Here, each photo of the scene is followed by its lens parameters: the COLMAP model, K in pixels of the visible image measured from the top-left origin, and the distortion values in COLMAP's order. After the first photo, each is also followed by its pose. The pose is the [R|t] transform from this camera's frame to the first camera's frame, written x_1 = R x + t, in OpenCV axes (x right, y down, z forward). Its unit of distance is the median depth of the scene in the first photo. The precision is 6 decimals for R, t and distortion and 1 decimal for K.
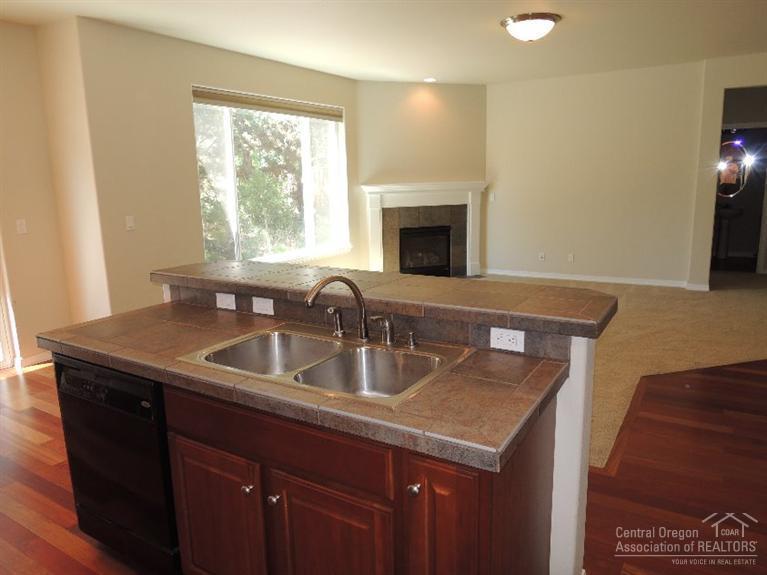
lens RADIAL K [[551.6, 0, 383.8], [0, 551.6, 285.6], [0, 0, 1]] dist [-0.007343, -0.008480]
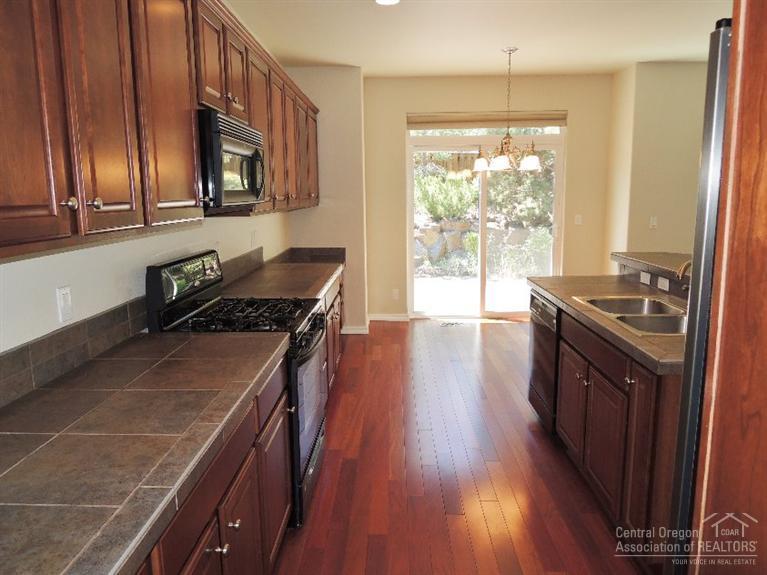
lens RADIAL K [[551.6, 0, 383.0], [0, 551.6, 286.5], [0, 0, 1]] dist [-0.007343, -0.008480]
pose [[0.510861, 0.160034, -0.844636, 0.529129], [-0.167291, 0.982243, 0.084924, 0.040712], [0.843229, 0.097916, 0.528562, -0.259279]]
